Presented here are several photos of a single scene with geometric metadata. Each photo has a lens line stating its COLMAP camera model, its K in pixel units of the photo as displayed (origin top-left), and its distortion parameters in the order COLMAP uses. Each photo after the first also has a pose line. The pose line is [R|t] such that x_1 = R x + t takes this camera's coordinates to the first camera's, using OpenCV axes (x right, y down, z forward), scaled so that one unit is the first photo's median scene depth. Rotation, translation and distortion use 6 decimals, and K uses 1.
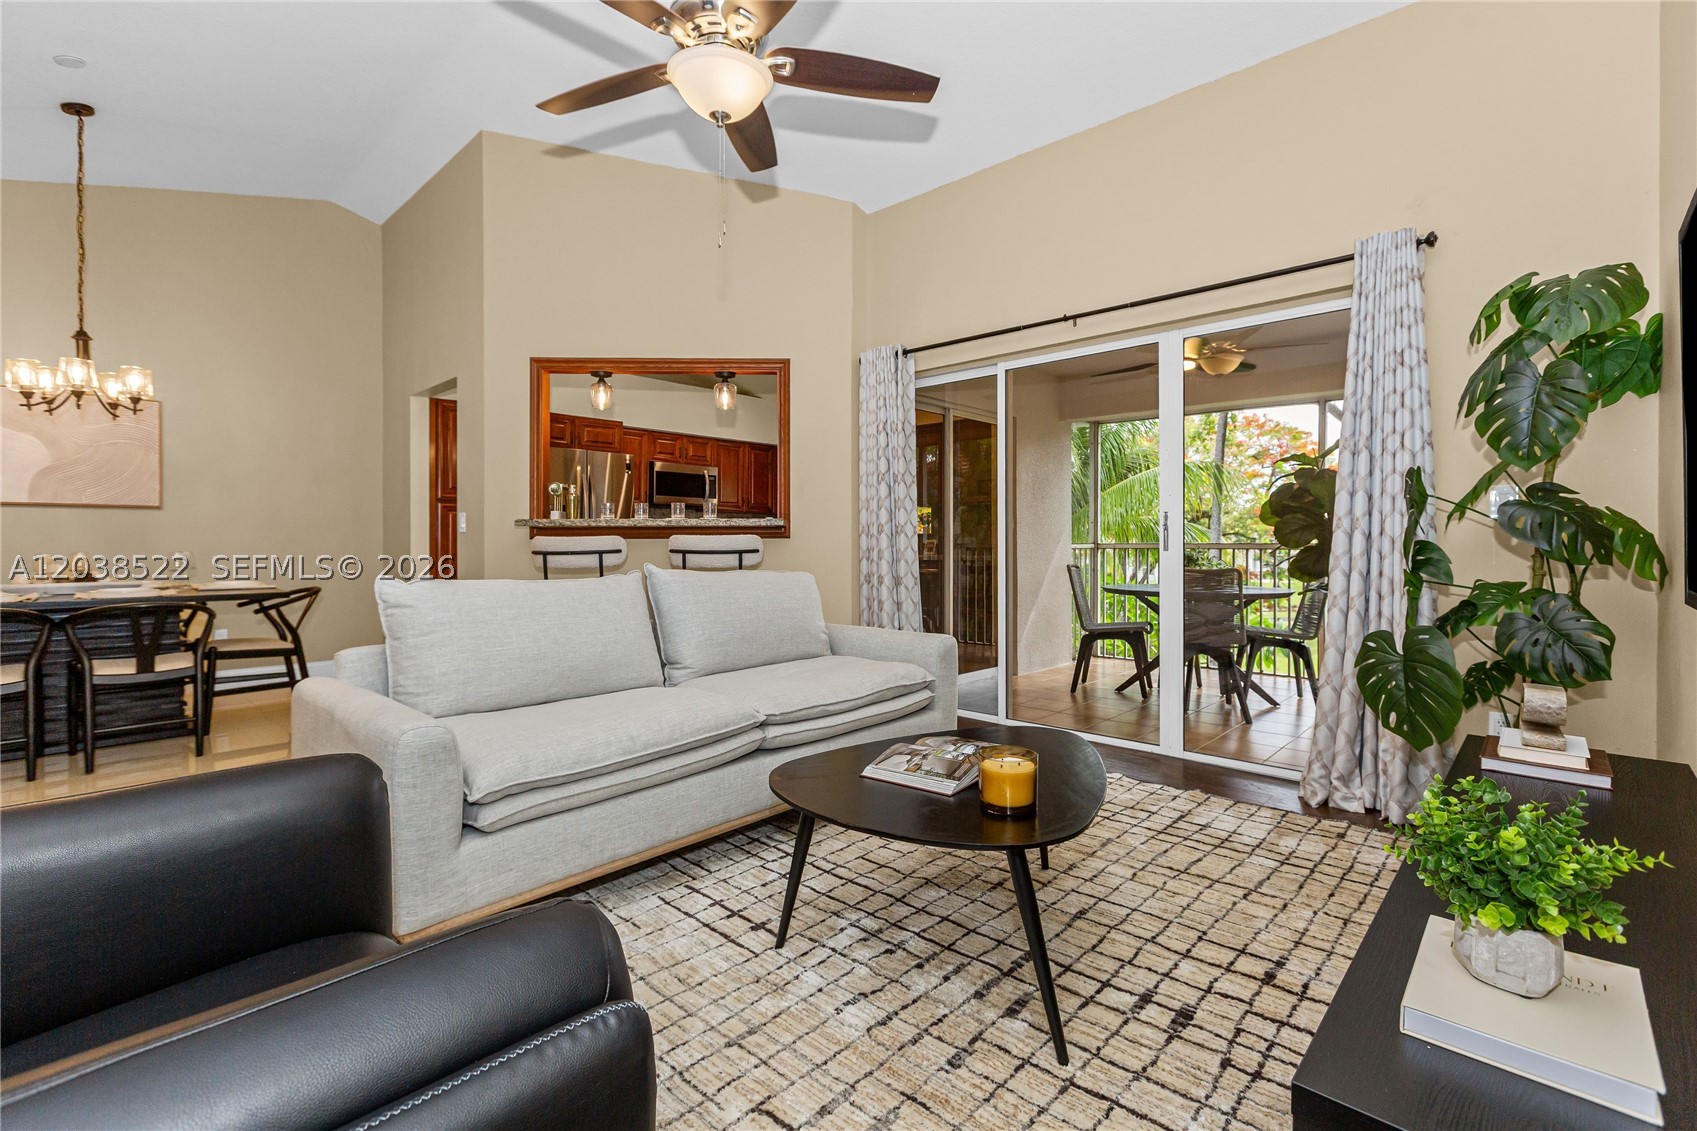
lens RADIAL K [[757.9, 0, 842.3], [0, 757.9, 545.0], [0, 0, 1]] dist [0.000083, -0.000116]
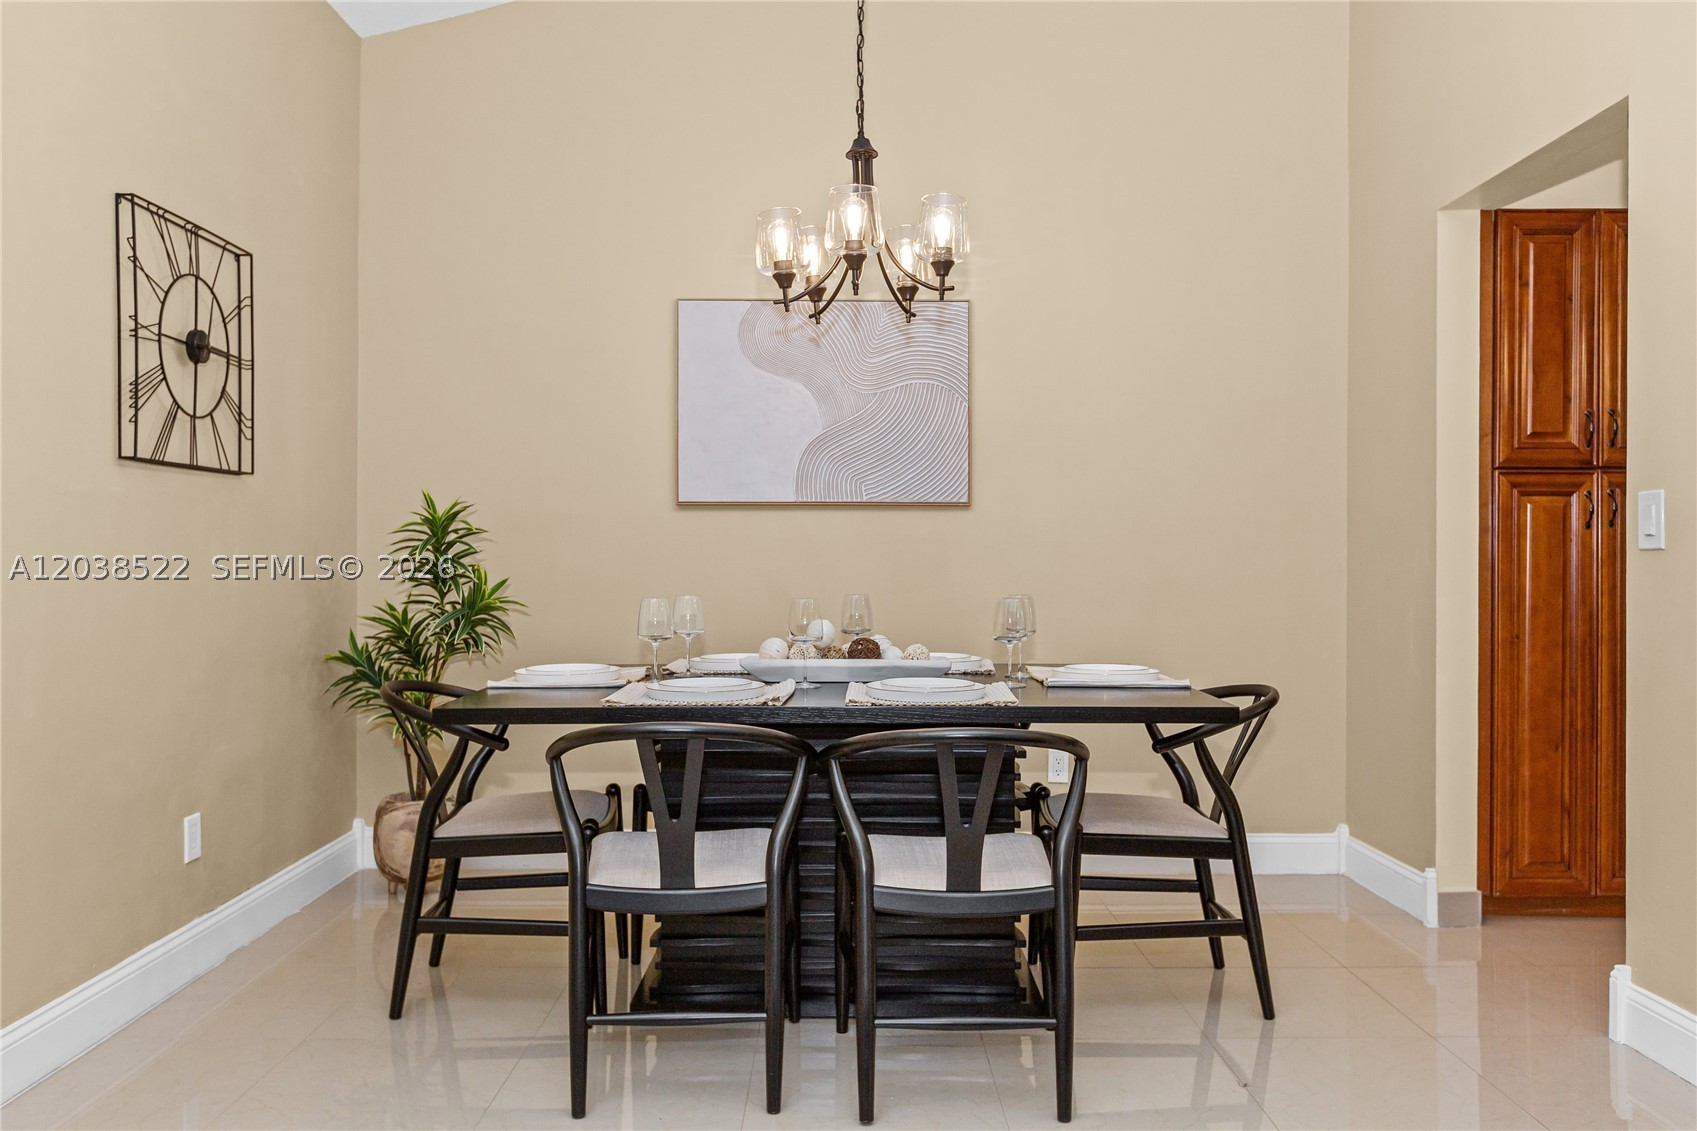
lens RADIAL K [[1294.0, 0, 845.7], [0, 1294.0, 534.4], [0, 0, 1]] dist [0.011213, 0.003262]
pose [[0.693328, -0.014916, -0.720467, -0.577065], [-0.006125, 0.999628, -0.026591, -0.010384], [0.720596, 0.022849, 0.692979, 0.586467]]
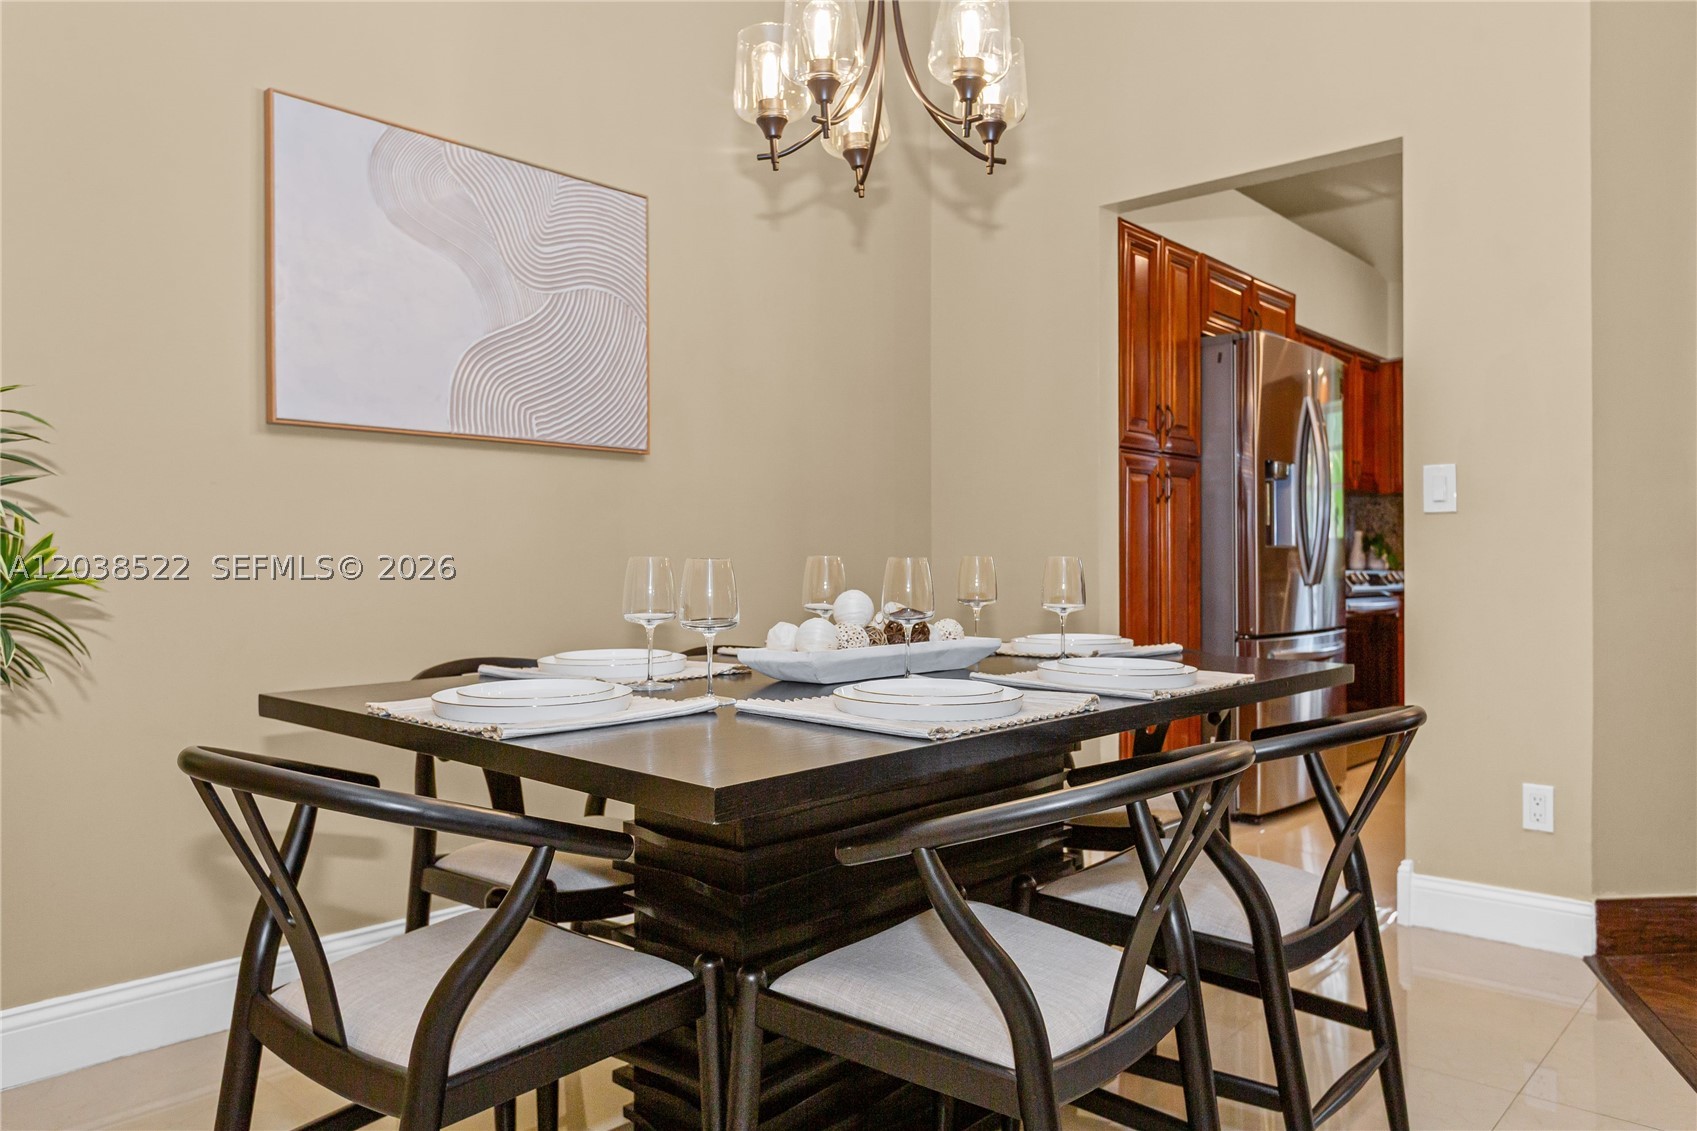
lens RADIAL K [[1199.0, 0, 848.5], [0, 1199.0, 565.5], [0, 0, 1]] dist [-0.003840, -0.001705]
pose [[0.999779, 0.002364, 0.020897, -1.442154], [-0.002383, 0.999997, 0.000890, 0.018420], [-0.020894, -0.000939, 0.999781, 0.617946]]
